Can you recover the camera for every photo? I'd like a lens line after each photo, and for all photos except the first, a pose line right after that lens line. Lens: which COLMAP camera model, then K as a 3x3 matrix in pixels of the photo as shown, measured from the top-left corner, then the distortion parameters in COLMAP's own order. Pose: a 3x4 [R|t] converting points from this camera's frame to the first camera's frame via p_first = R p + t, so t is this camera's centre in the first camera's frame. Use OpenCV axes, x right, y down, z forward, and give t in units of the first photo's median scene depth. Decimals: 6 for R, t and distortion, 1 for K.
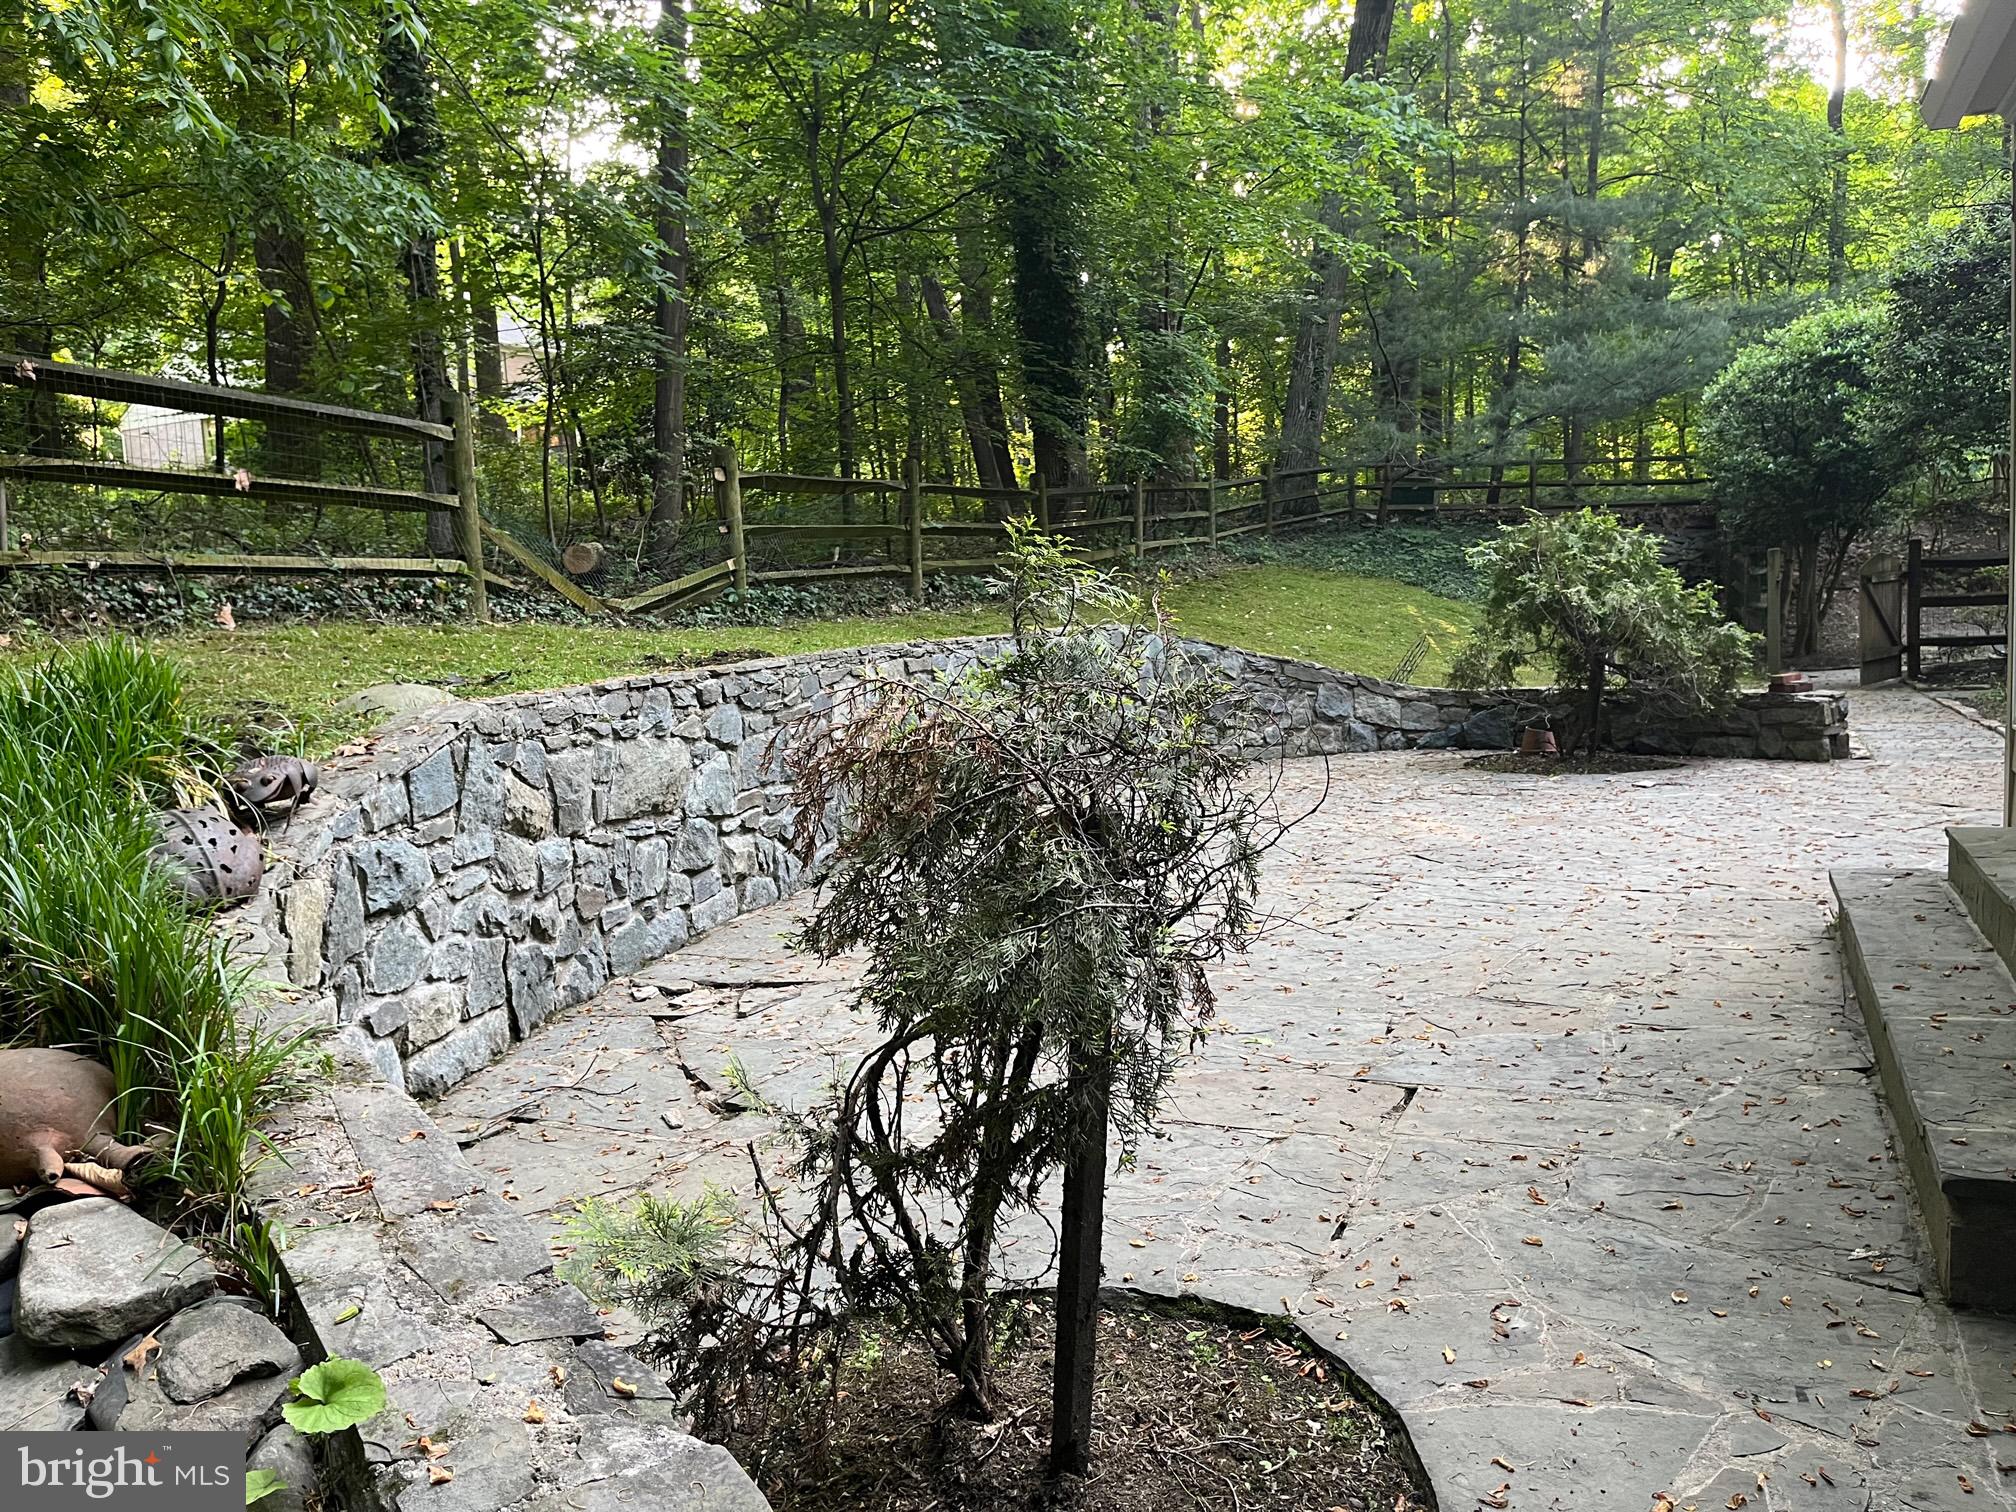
lens RADIAL K [[1507.9, 0, 1008.0], [0, 1507.9, 756.0], [0, 0, 1]] dist [0.048833, -0.002074]
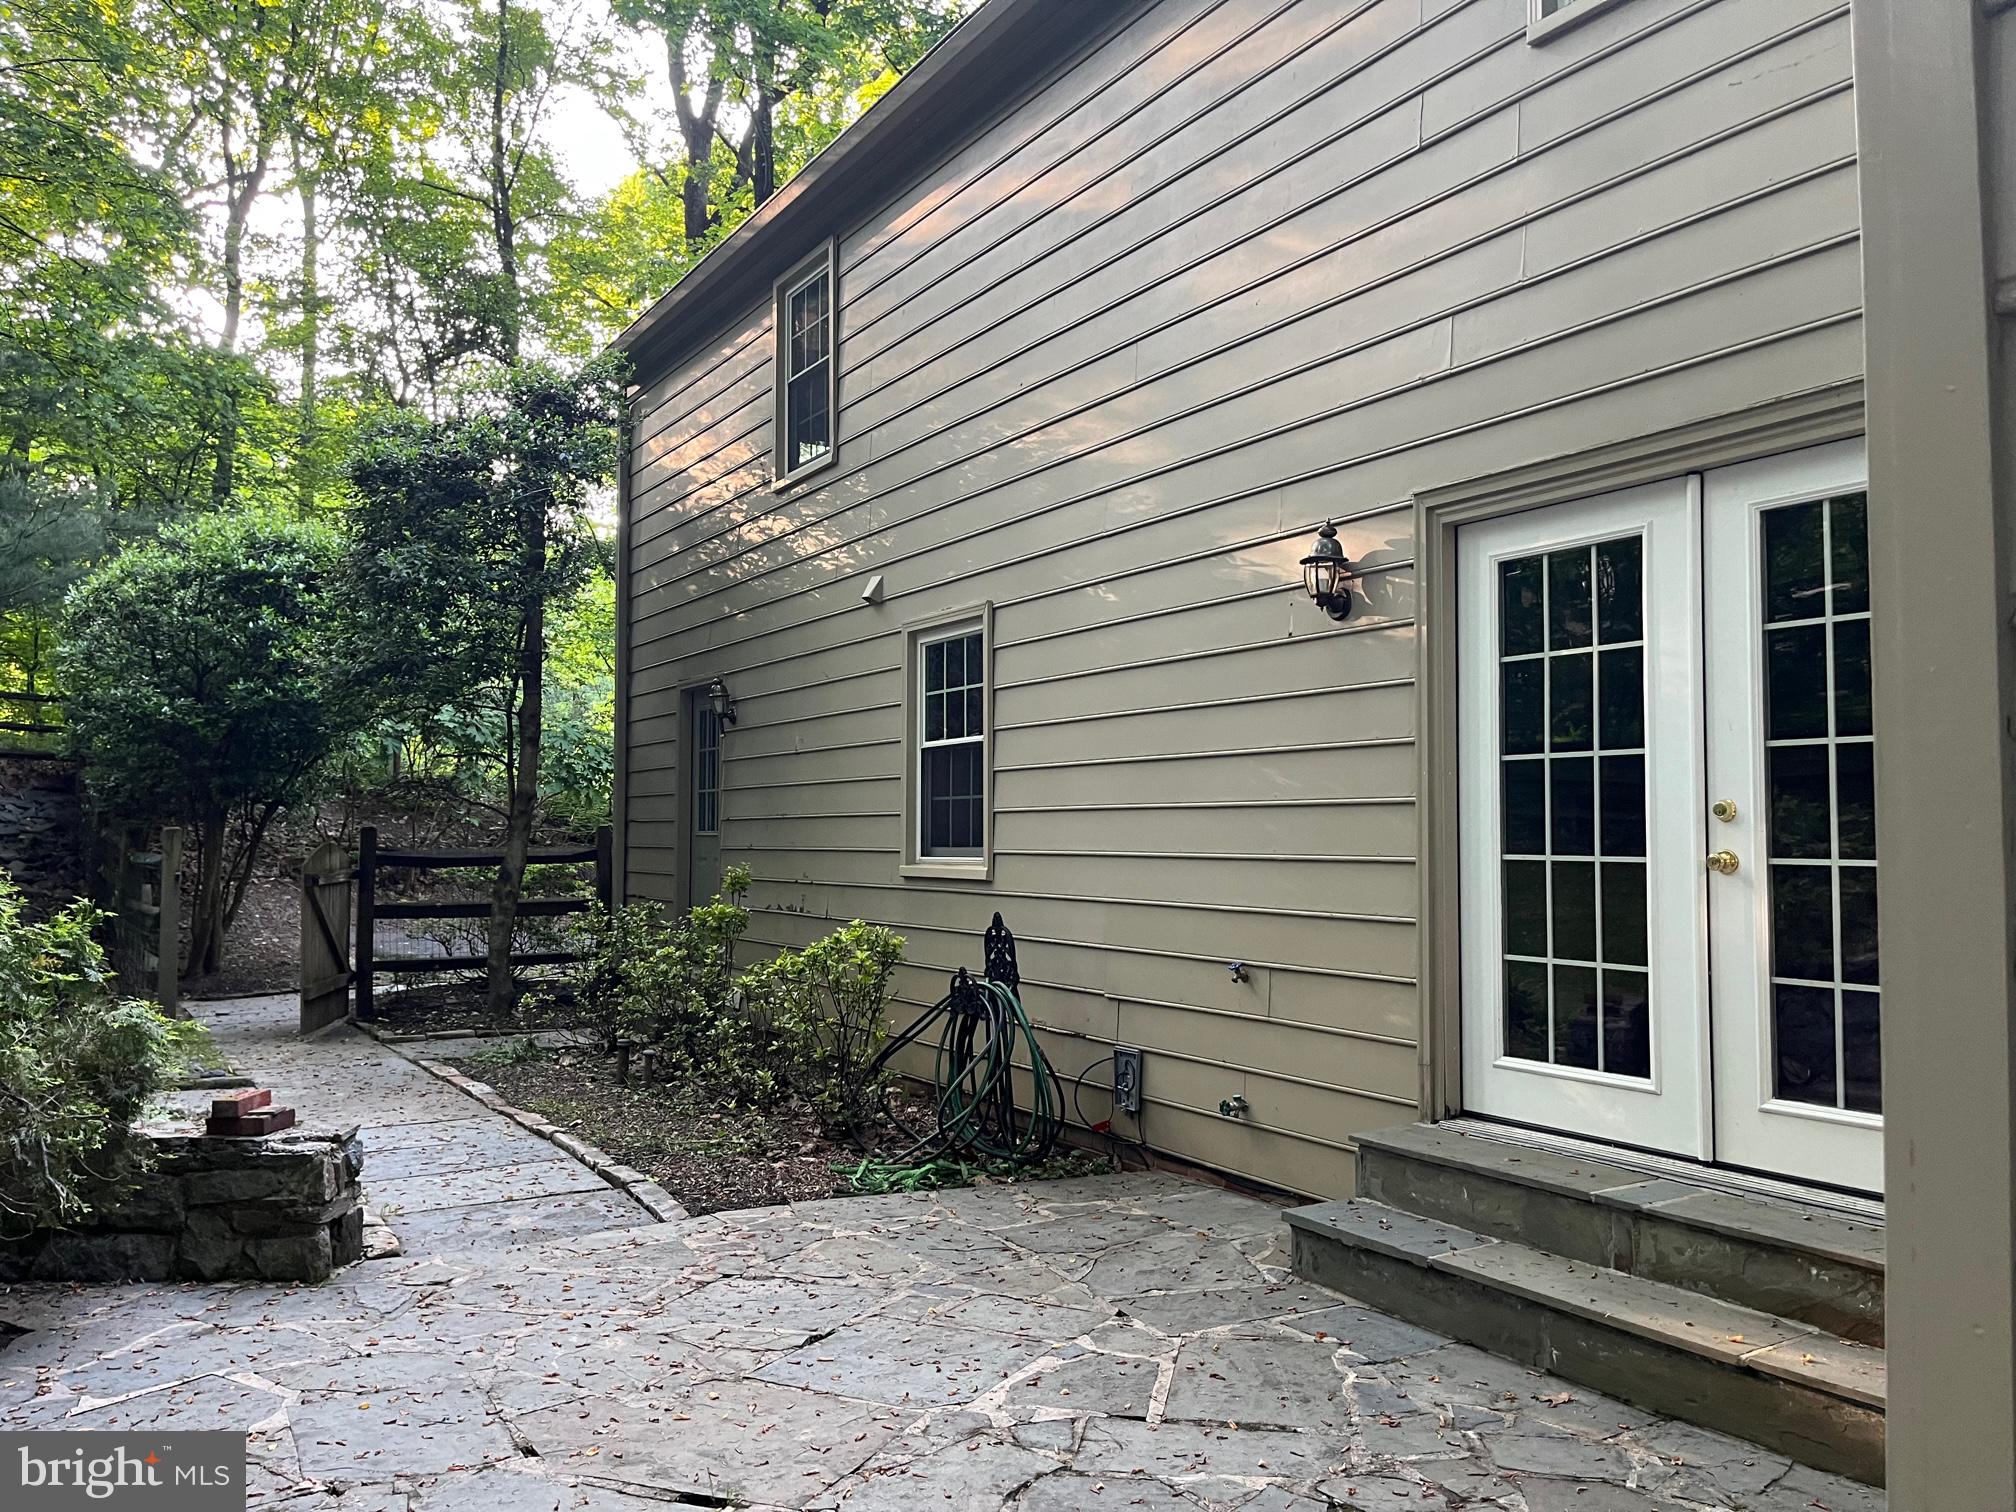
lens RADIAL K [[1507.9, 0, 1008.0], [0, 1507.9, 756.0], [0, 0, 1]] dist [0.048833, -0.002074]
pose [[0.553723, 0.093025, 0.827489, 0.142971], [0.053826, 0.987663, -0.147050, -0.047364], [-0.830960, 0.125966, 0.541884, 0.322444]]
